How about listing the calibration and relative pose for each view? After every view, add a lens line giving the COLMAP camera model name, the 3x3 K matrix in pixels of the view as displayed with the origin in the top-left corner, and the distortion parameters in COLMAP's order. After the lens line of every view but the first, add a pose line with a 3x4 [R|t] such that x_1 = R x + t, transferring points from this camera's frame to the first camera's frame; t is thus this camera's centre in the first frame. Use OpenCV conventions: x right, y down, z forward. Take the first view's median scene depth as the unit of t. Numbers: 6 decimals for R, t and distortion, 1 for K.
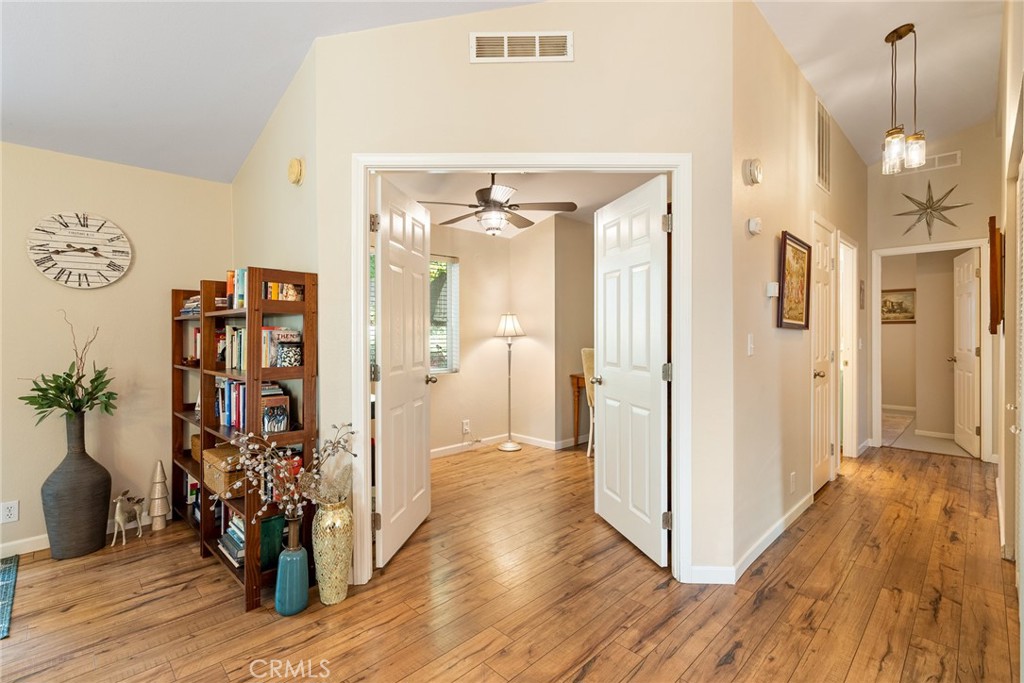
lens RADIAL K [[461.4, 0, 510.2], [0, 461.4, 337.1], [0, 0, 1]] dist [0.001568, 0.000826]
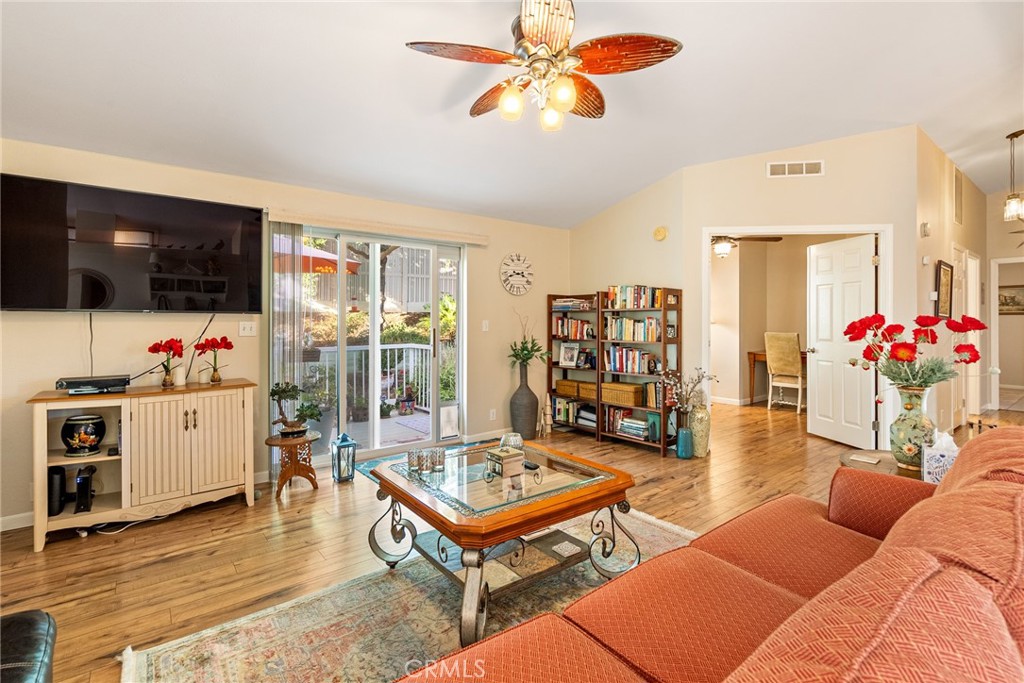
lens RADIAL K [[473.3, 0, 512.8], [0, 473.3, 321.1], [0, 0, 1]] dist [0.000160, 0.000514]
pose [[0.994274, 0.005471, -0.106719, -0.769189], [-0.006436, 0.999941, -0.008703, 0.013558], [0.106665, 0.009340, 0.994251, -0.875068]]
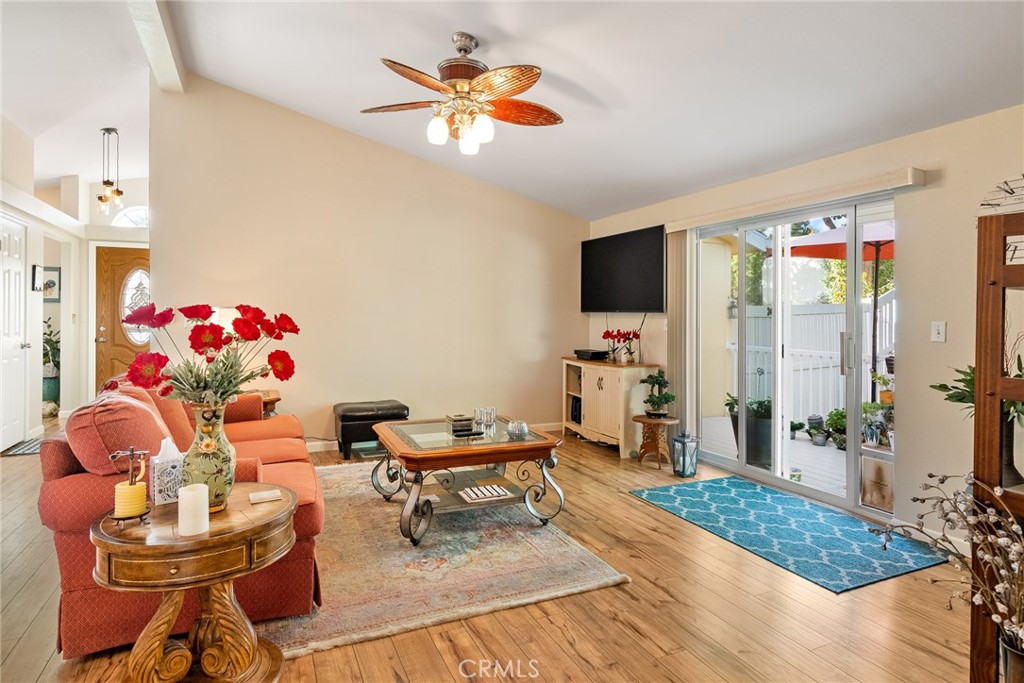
lens RADIAL K [[560.3, 0, 500.1], [0, 560.3, 313.6], [0, 0, 1]] dist [0.002560, 0.000598]
pose [[-0.355385, -0.003219, -0.934714, 0.319982], [-0.019528, 0.999801, 0.003981, -0.006711], [0.934516, 0.019668, -0.355377, 0.499658]]
